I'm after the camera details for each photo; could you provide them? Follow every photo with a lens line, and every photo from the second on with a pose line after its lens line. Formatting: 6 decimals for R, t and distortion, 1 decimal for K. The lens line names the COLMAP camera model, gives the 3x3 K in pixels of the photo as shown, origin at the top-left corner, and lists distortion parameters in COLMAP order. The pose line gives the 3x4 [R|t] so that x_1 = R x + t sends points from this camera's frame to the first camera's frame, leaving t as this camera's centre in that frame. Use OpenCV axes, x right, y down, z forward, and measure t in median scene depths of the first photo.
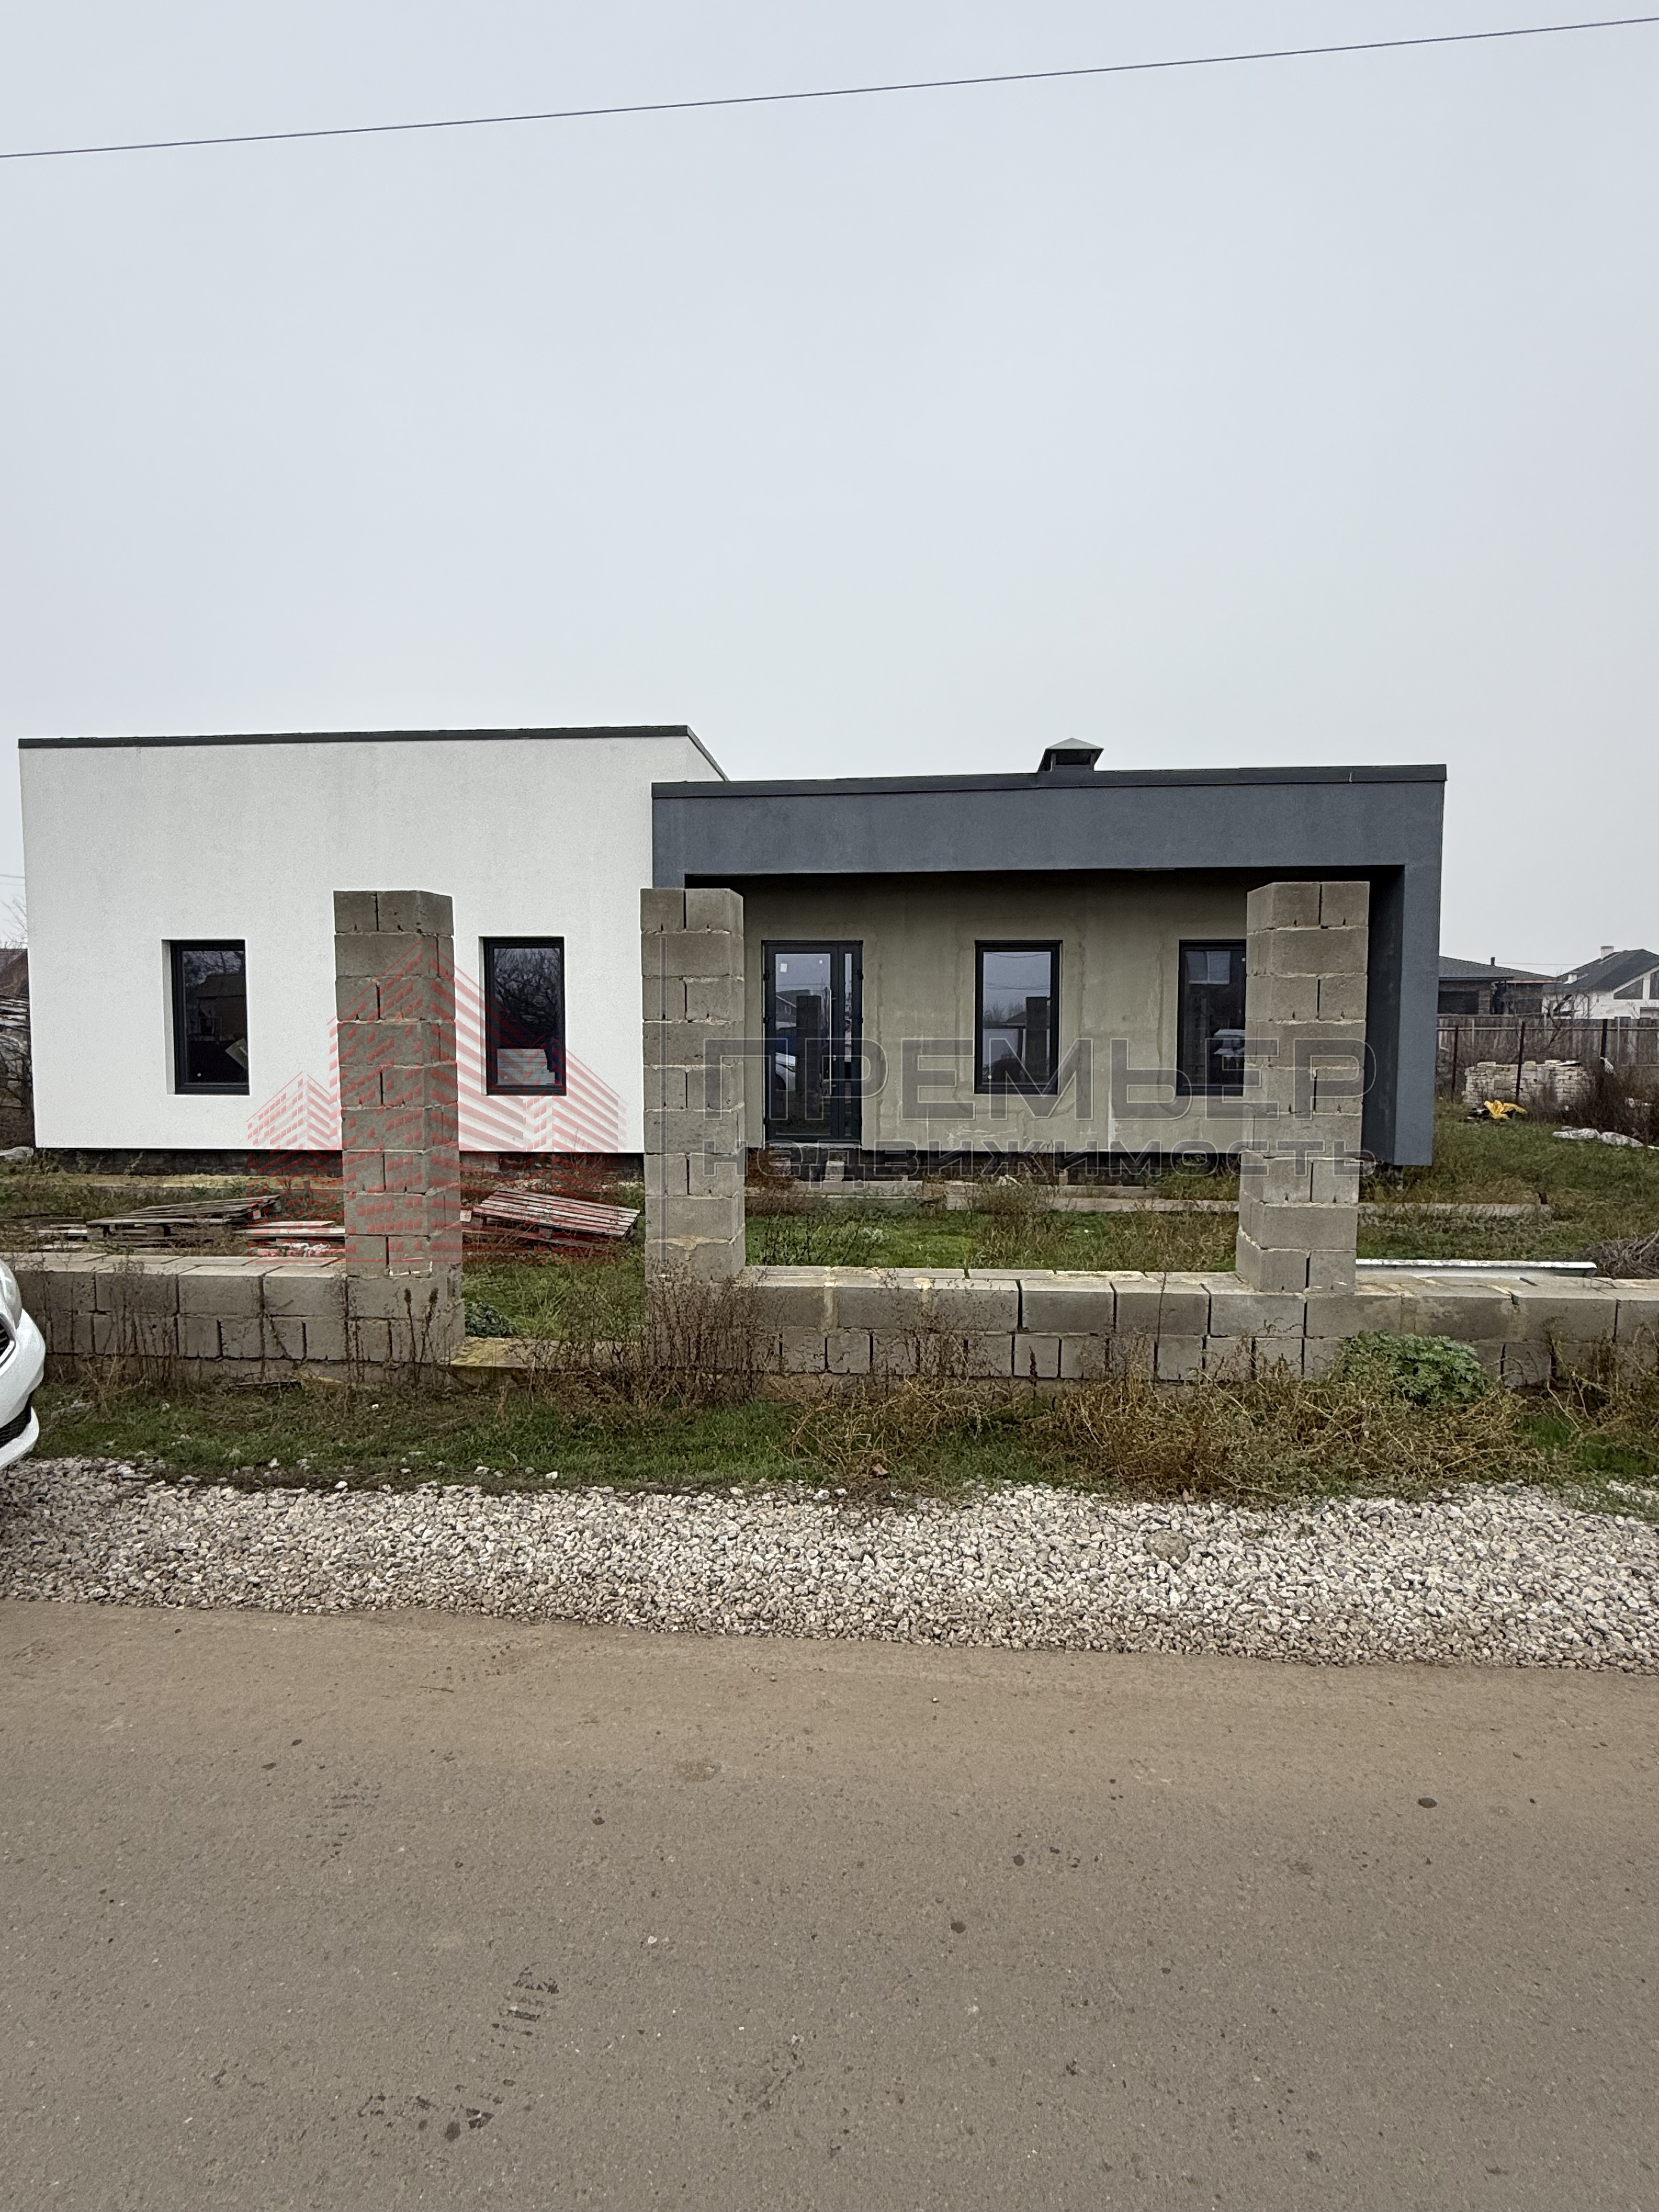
lens RADIAL K [[1150.0, 0, 829.5], [0, 1150.0, 1106.0], [0, 0, 1]] dist [0.004173, 0.000293]
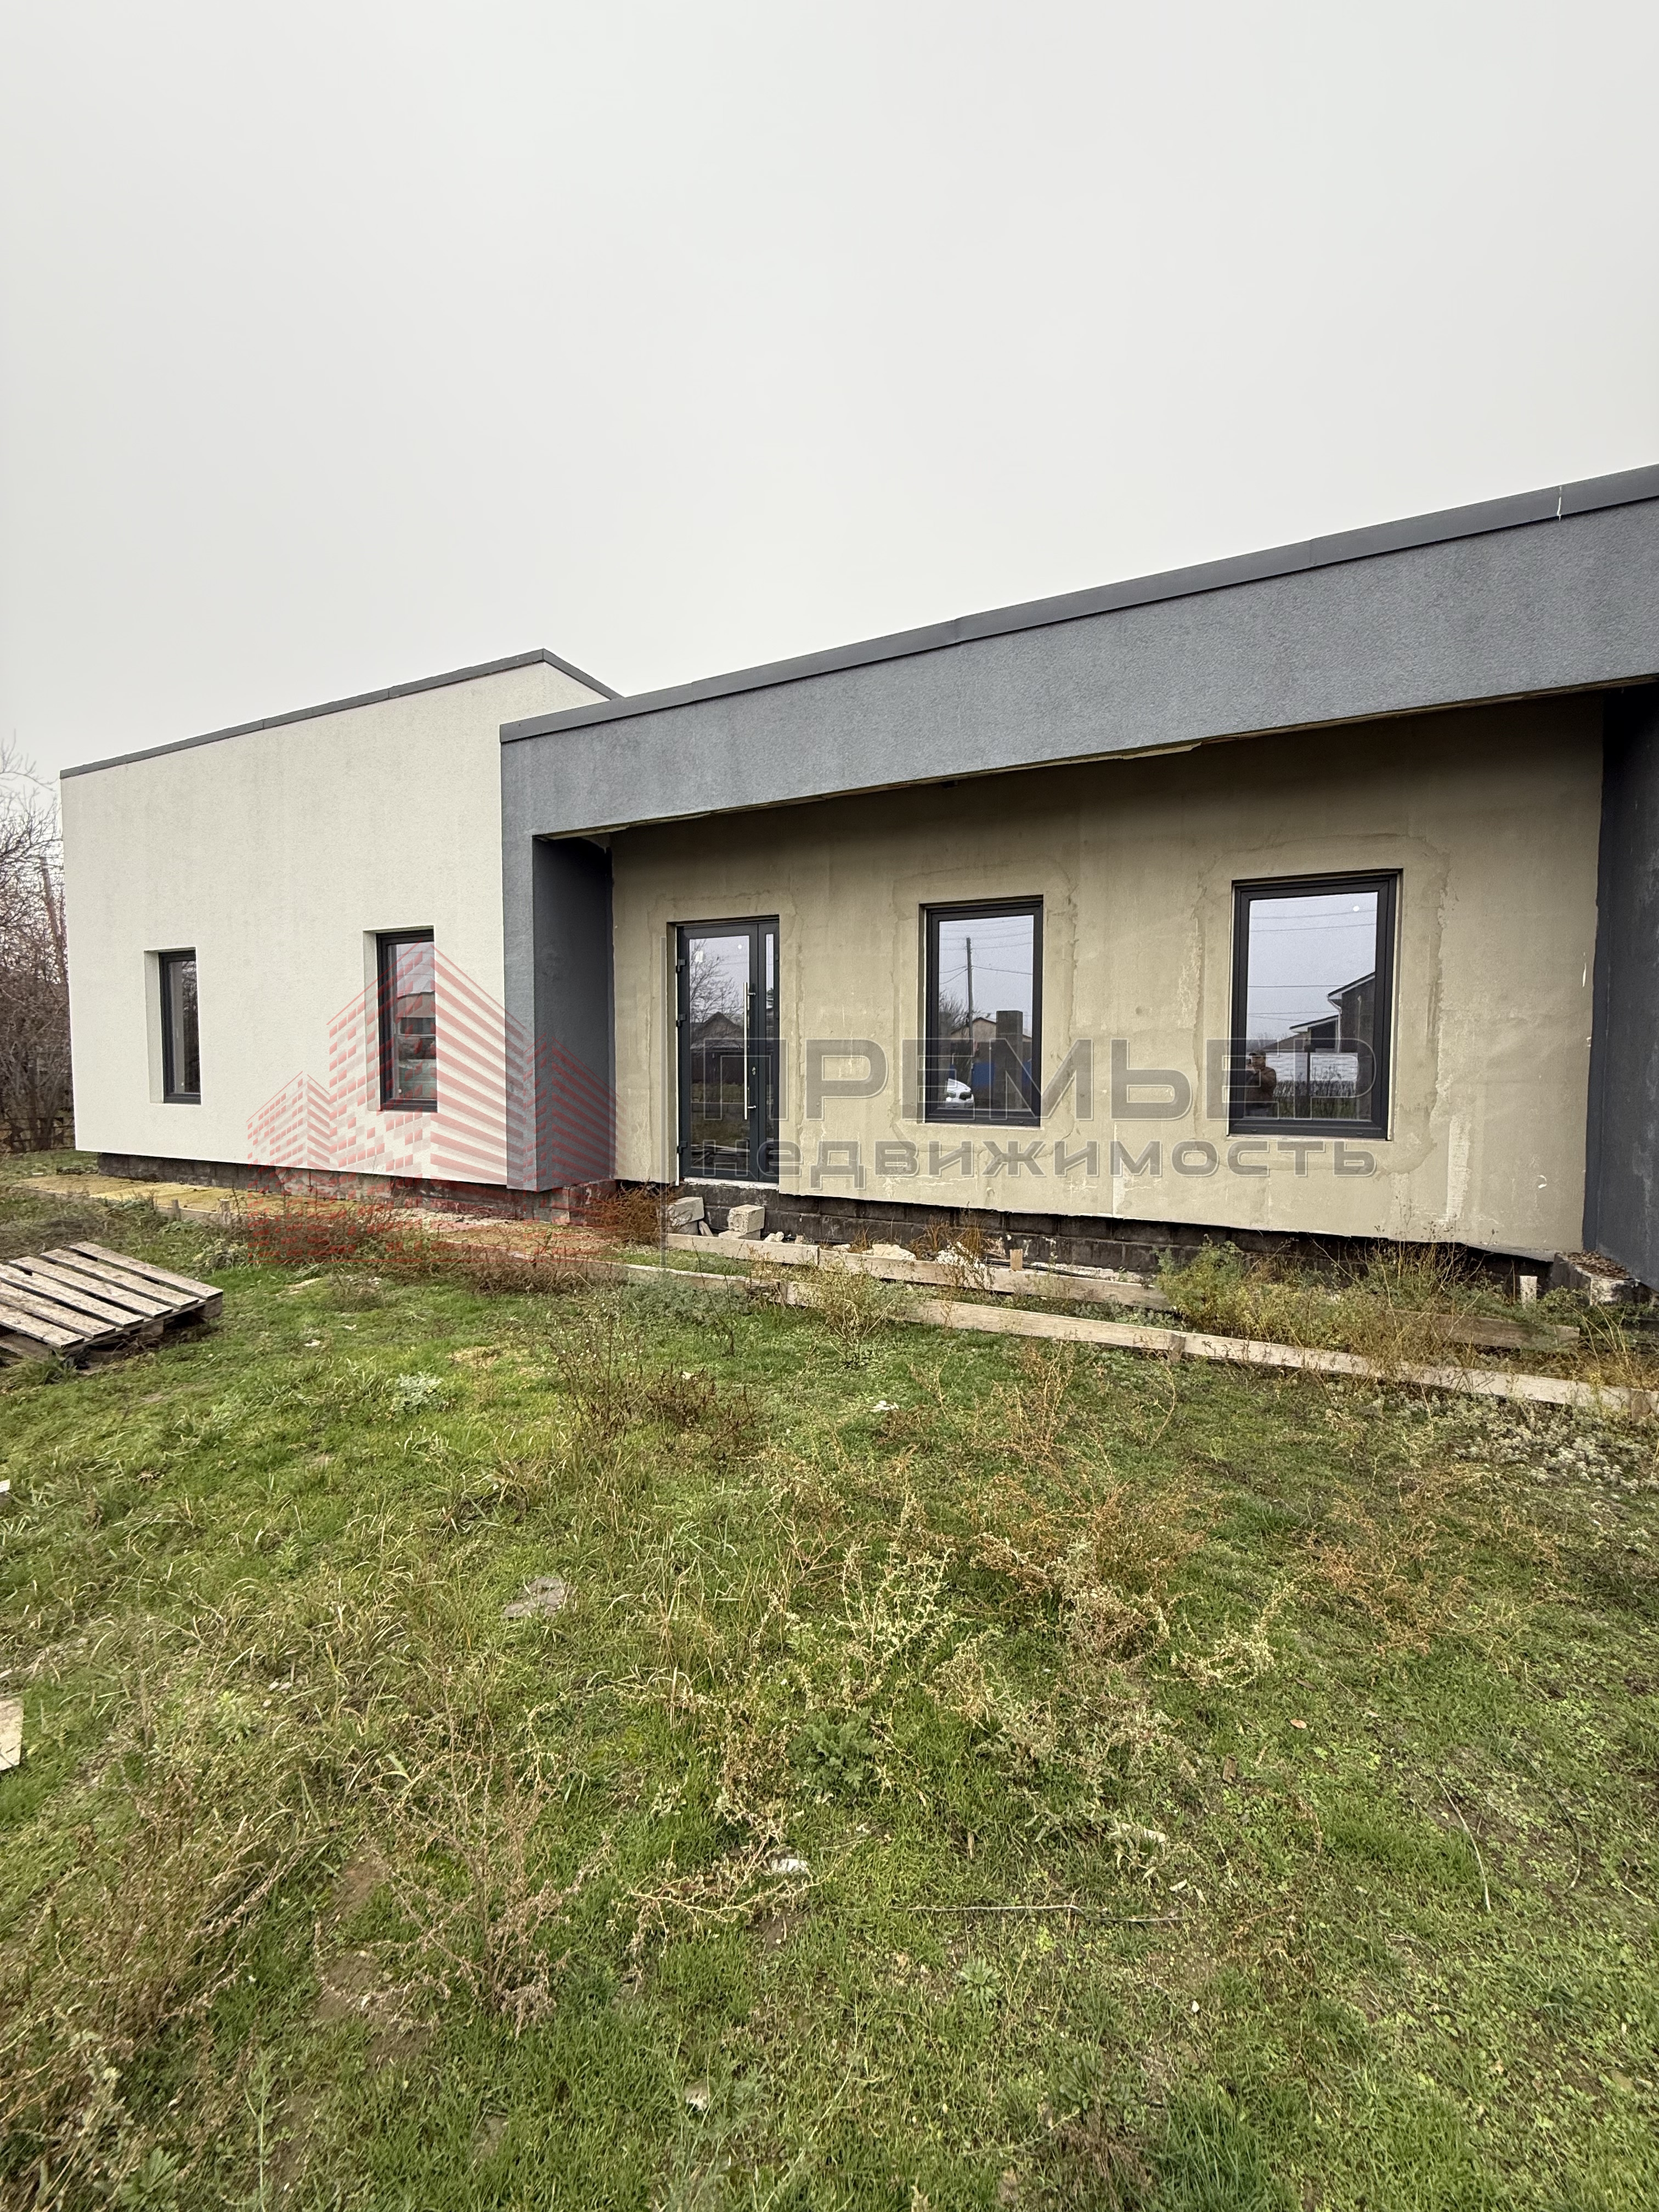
lens RADIAL K [[892.7, 0, 829.5], [0, 892.7, 1106.0], [0, 0, 1]] dist [-0.002208, -0.000131]
pose [[0.932174, 0.021541, -0.361368, 0.271207], [-0.025733, 0.999646, -0.006793, -0.016913], [0.361094, 0.015631, 0.932398, 0.477725]]
